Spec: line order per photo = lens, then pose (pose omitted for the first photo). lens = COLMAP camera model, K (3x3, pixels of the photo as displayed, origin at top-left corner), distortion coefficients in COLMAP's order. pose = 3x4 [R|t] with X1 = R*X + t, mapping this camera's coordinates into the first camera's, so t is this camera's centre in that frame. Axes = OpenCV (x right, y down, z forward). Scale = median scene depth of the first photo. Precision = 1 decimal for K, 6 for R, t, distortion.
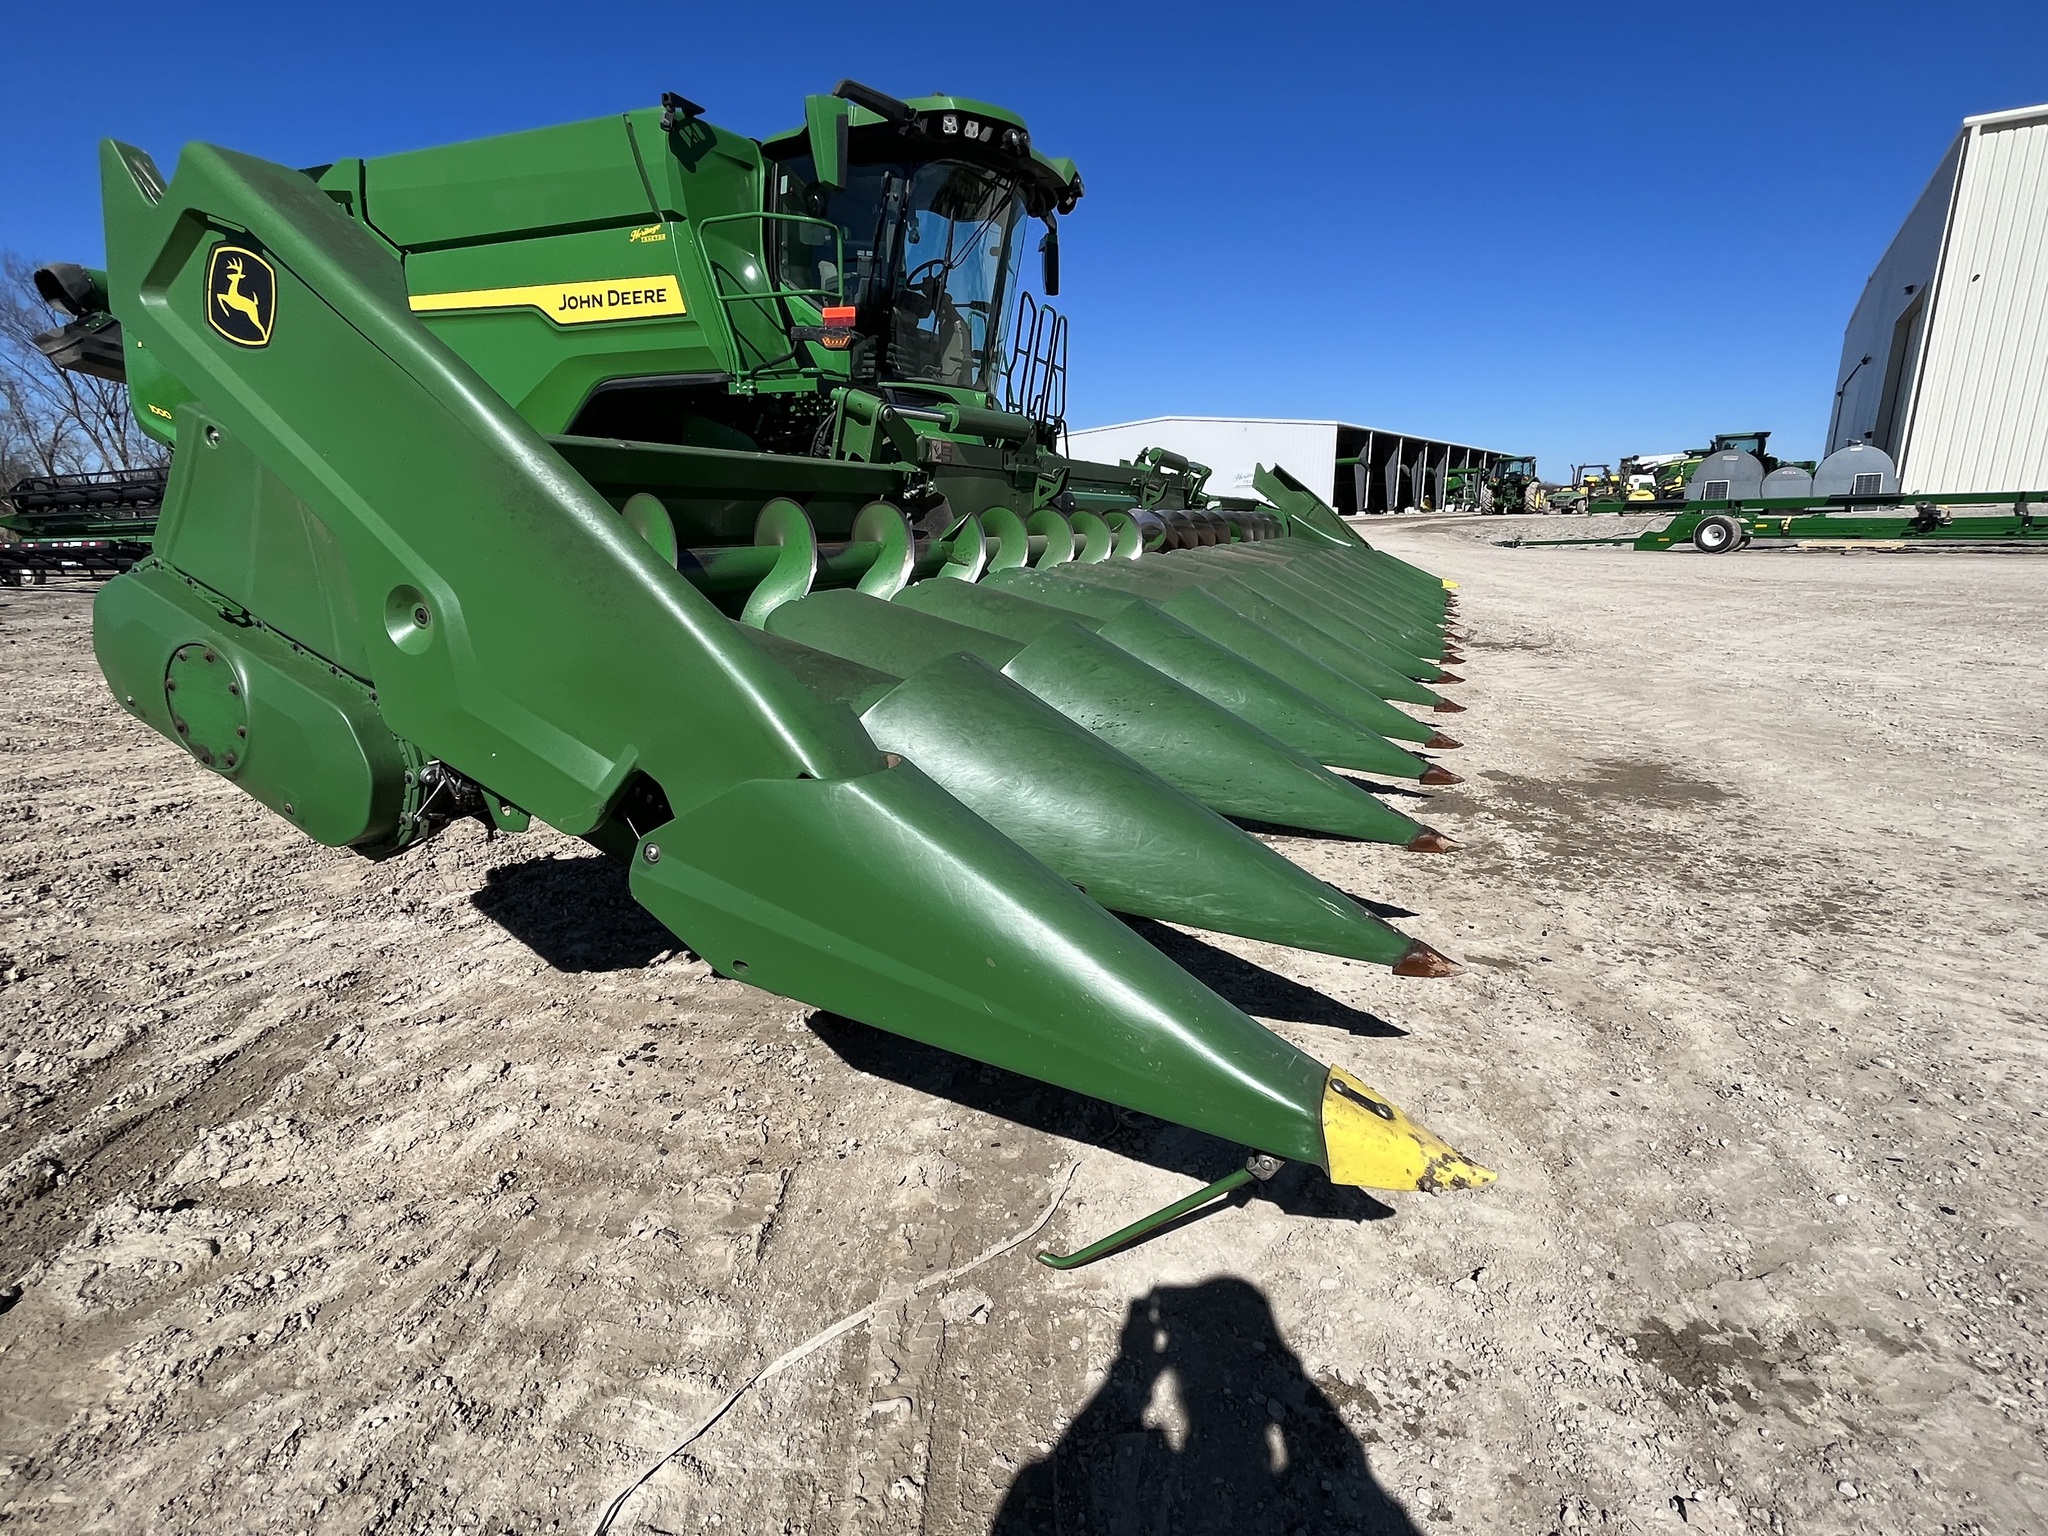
lens RADIAL K [[1010.4, 0, 1025.9], [0, 1010.4, 769.2], [0, 0, 1]] dist [0.002520, -0.001760]
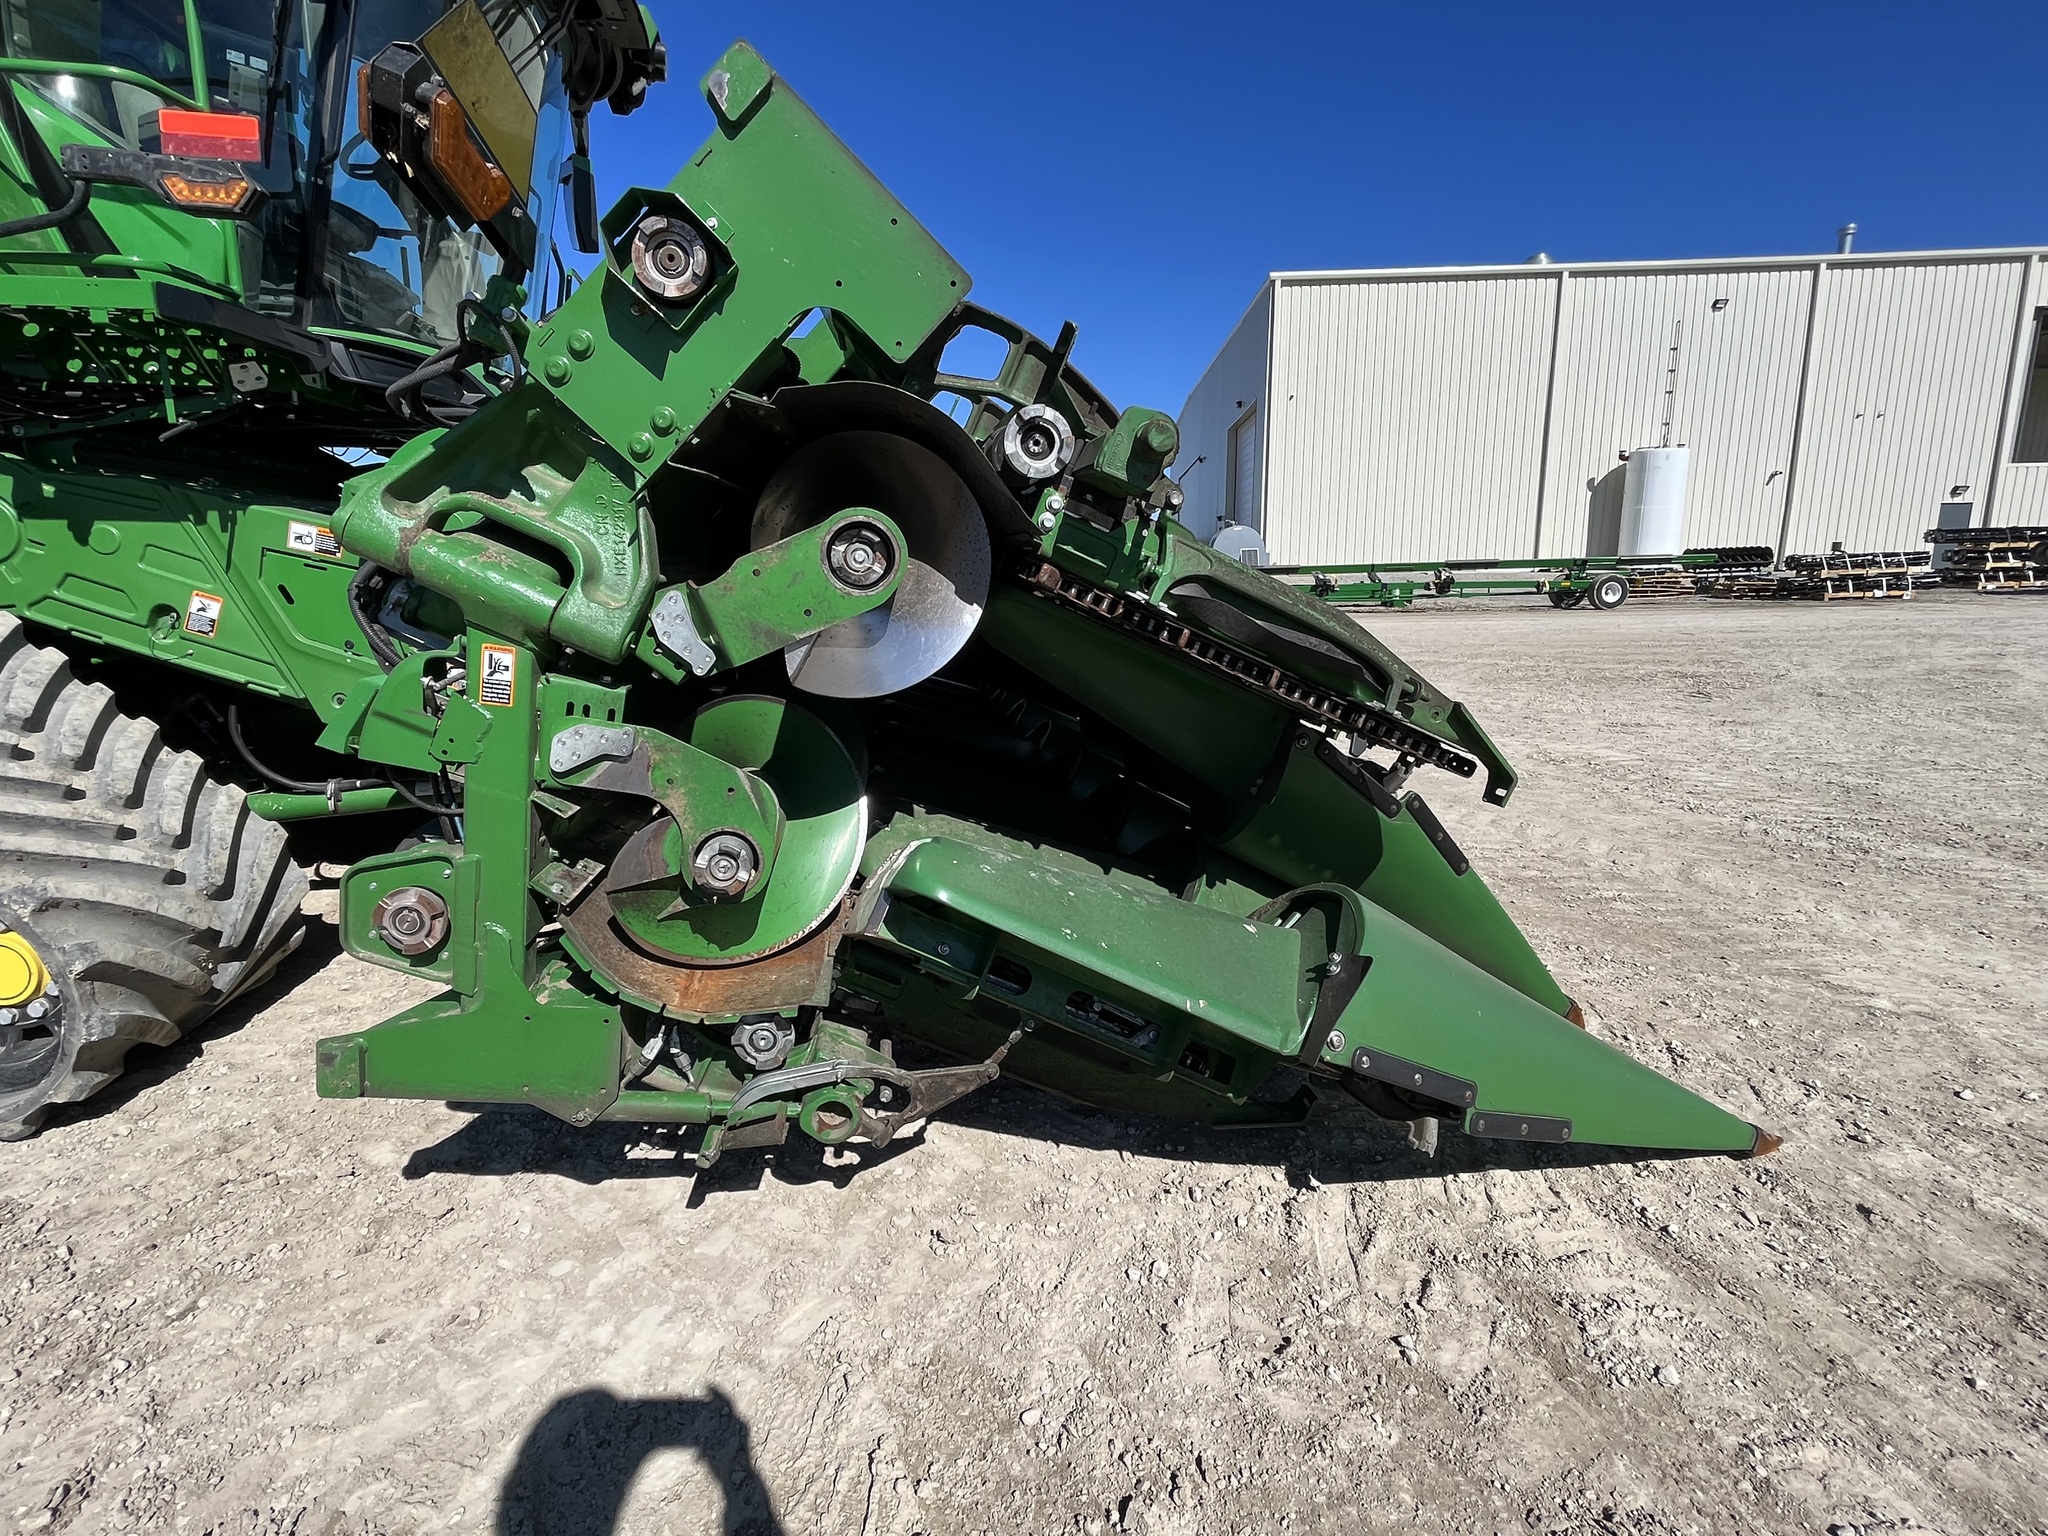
lens RADIAL K [[1010.4, 0, 1015.5], [0, 1010.4, 762.1], [0, 0, 1]] dist [0.002520, -0.001760]
pose [[0.858903, -0.094344, 0.503374, -0.133755], [0.131230, 0.990614, -0.038252, -0.124461], [-0.495041, 0.098913, 0.863221, 0.488461]]
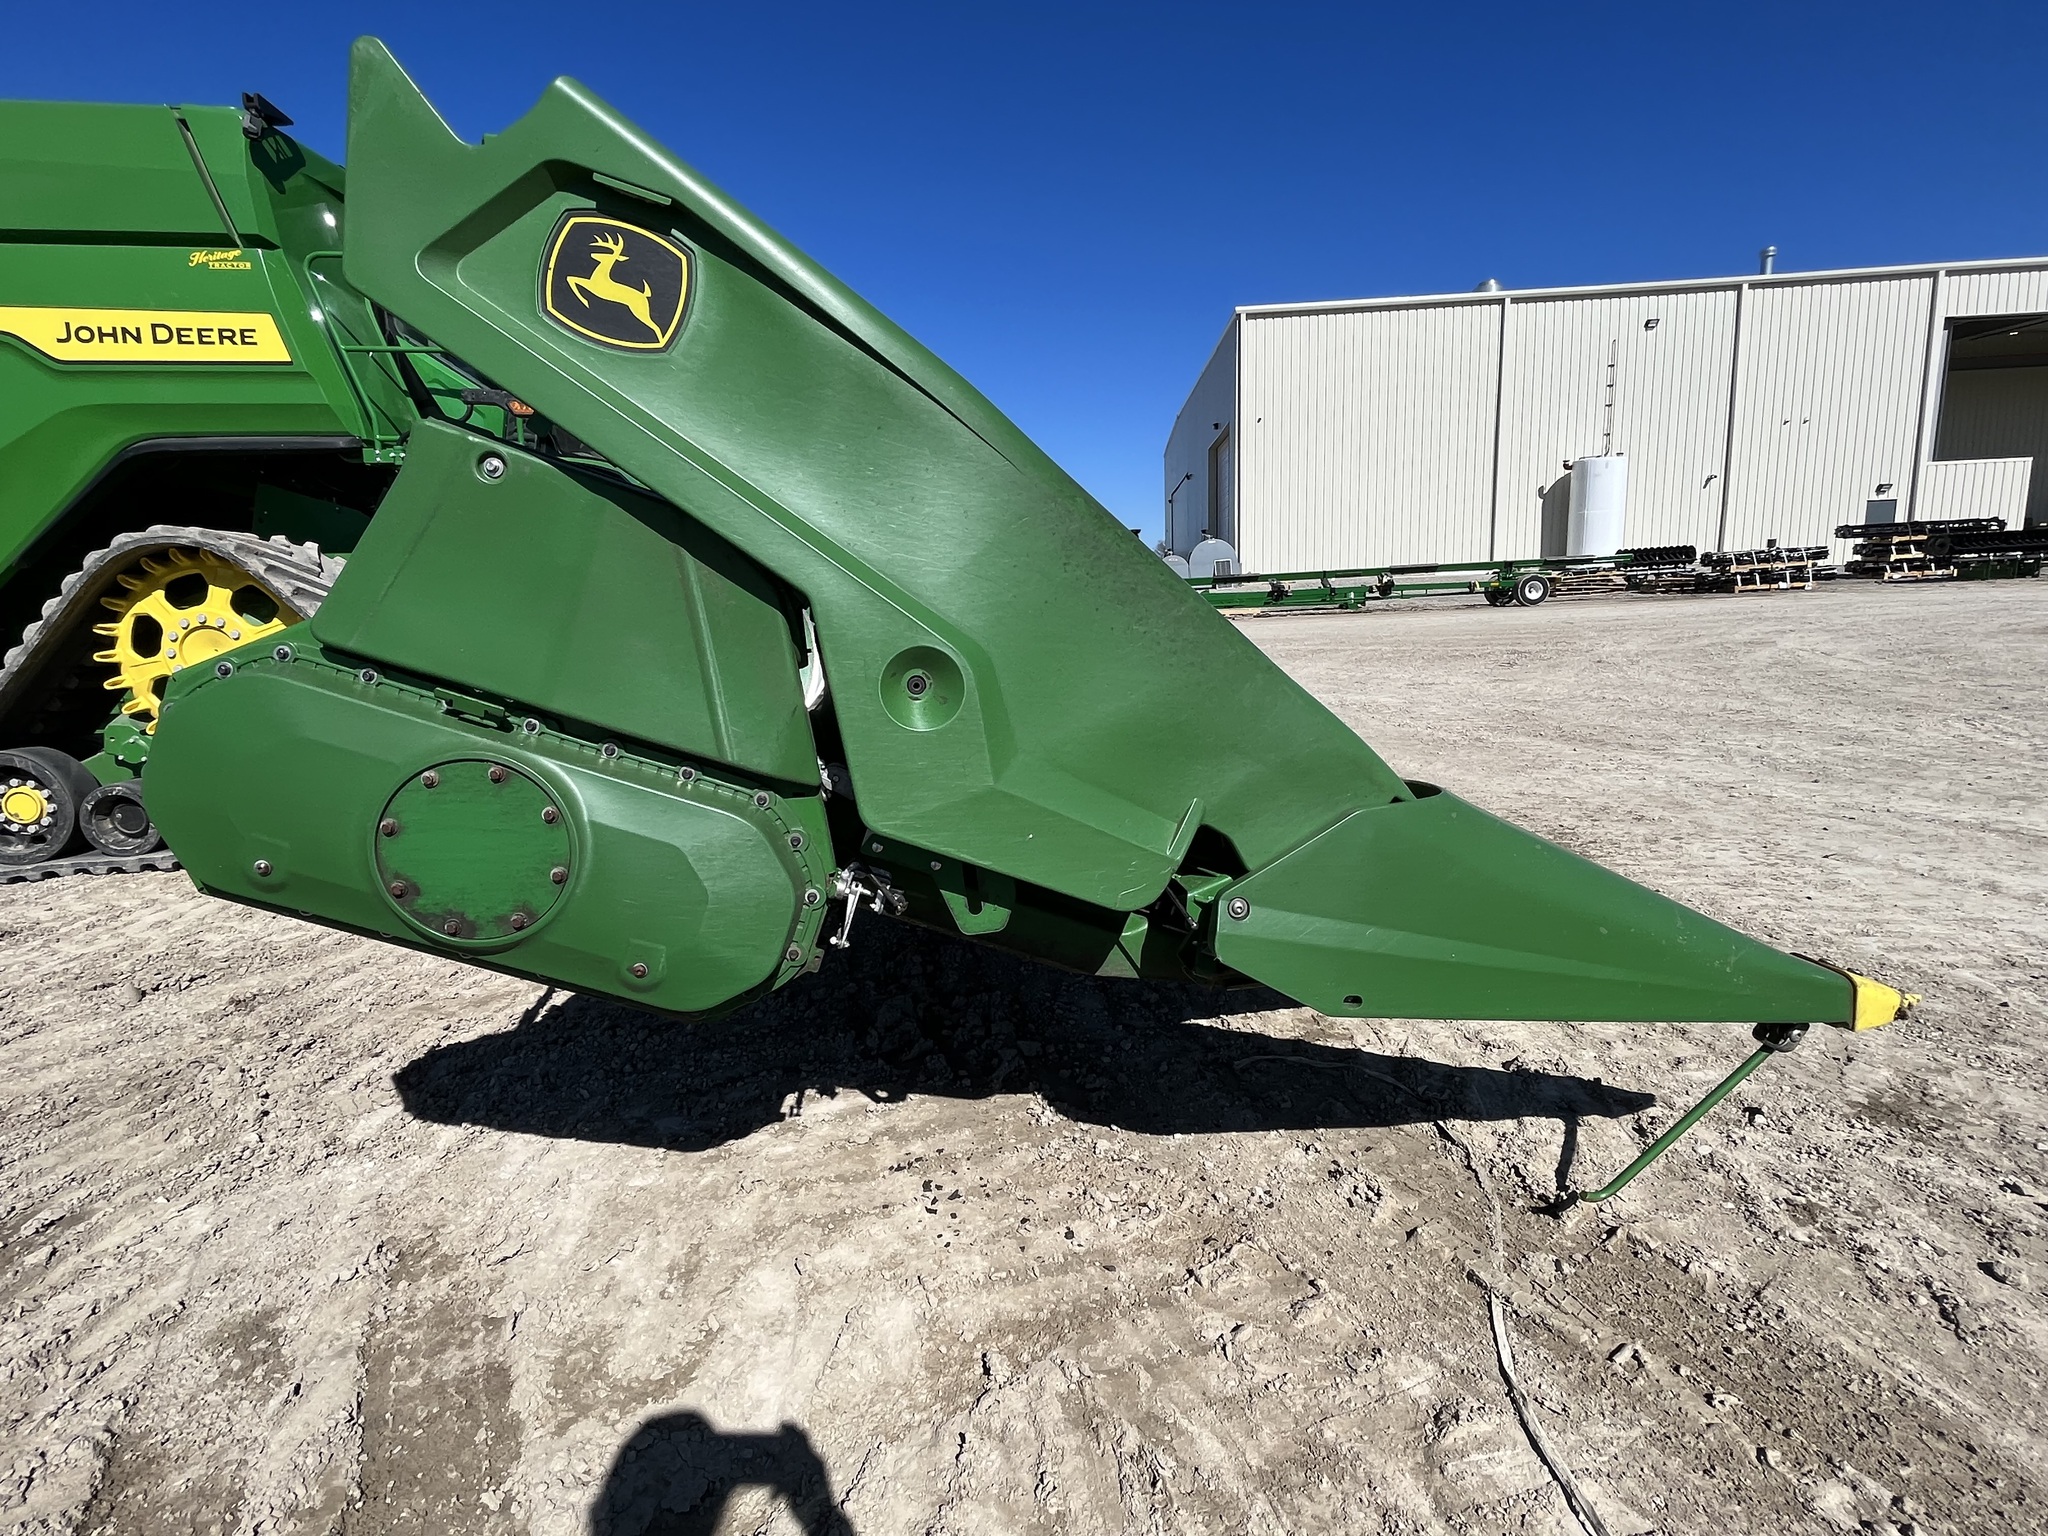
lens RADIAL K [[1010.4, 0, 1024.1], [0, 1010.4, 765.1], [0, 0, 1]] dist [0.002520, -0.001760]
pose [[0.862051, -0.109336, 0.494887, -0.266559], [0.154480, 0.986673, -0.051104, -0.007807], [-0.482704, 0.120505, 0.867453, 0.069354]]
